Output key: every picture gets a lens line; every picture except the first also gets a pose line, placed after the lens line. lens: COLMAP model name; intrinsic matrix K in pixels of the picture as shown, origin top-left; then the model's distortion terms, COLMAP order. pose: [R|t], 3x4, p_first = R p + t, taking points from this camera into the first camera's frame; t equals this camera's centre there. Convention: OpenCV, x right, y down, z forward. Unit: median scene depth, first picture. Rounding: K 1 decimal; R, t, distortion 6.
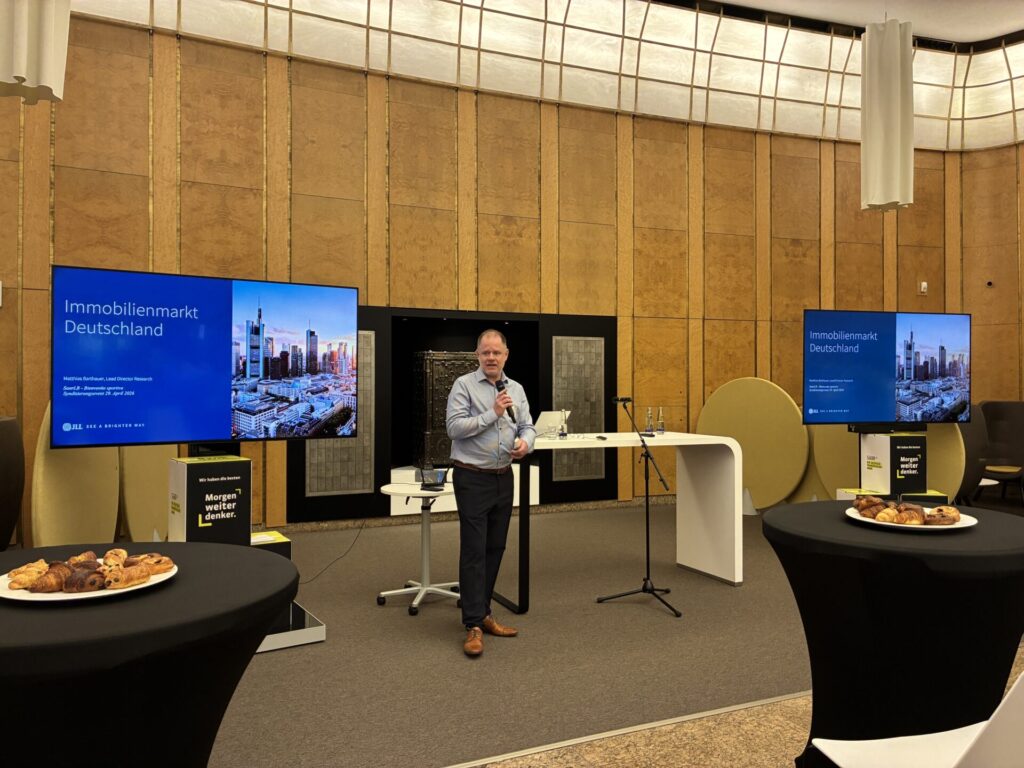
lens RADIAL K [[758.8, 0, 512.0], [0, 758.8, 384.0], [0, 0, 1]] dist [0.024999, -0.026018]
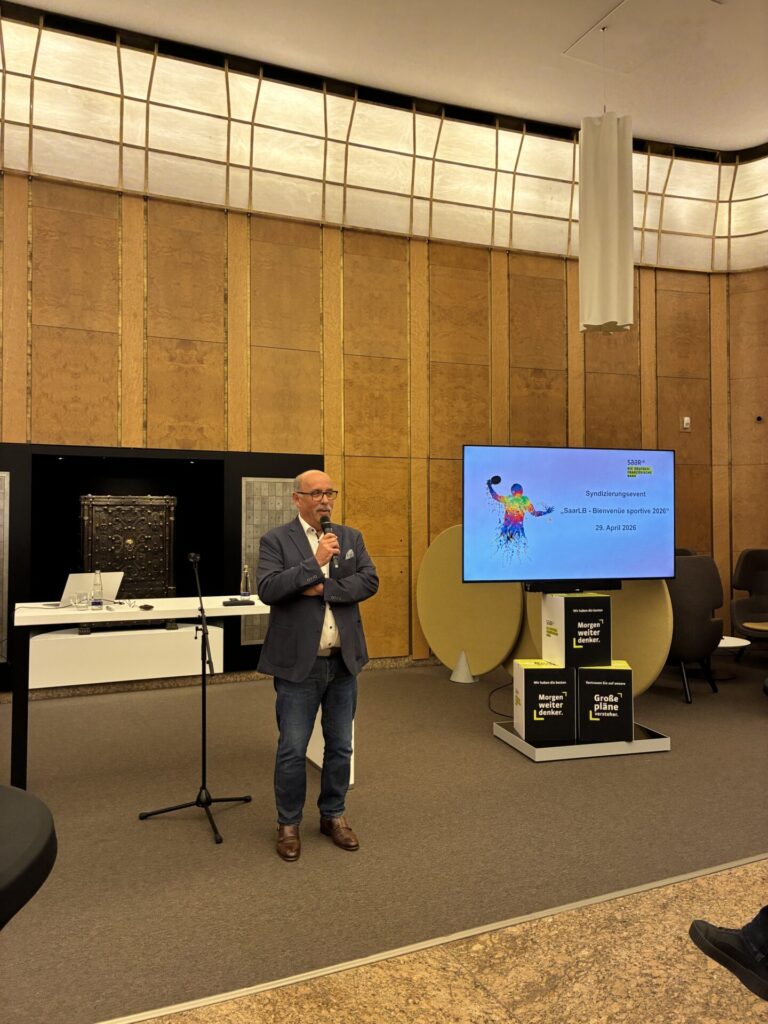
lens RADIAL K [[758.8, 0, 384.0], [0, 758.8, 512.0], [0, 0, 1]] dist [0.024999, -0.026018]
pose [[0.999979, -0.002889, 0.005805, 0.218080], [0.003012, 0.999766, -0.021398, -0.004601], [-0.005742, 0.021415, 0.999754, 0.132310]]
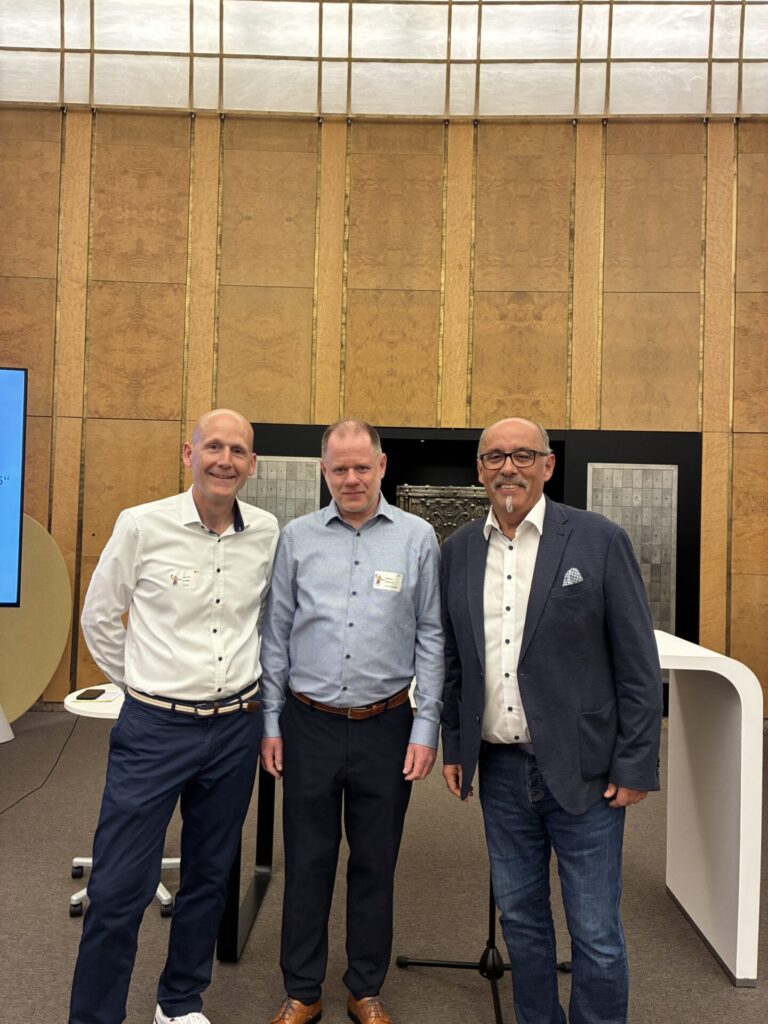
lens RADIAL K [[758.8, 0, 384.0], [0, 758.8, 512.0], [0, 0, 1]] dist [0.024999, -0.026018]
pose [[0.901139, 0.014433, -0.433290, 0.189338], [-0.025330, 0.999491, -0.019388, -0.002331], [0.432790, 0.028446, 0.901046, 0.324569]]
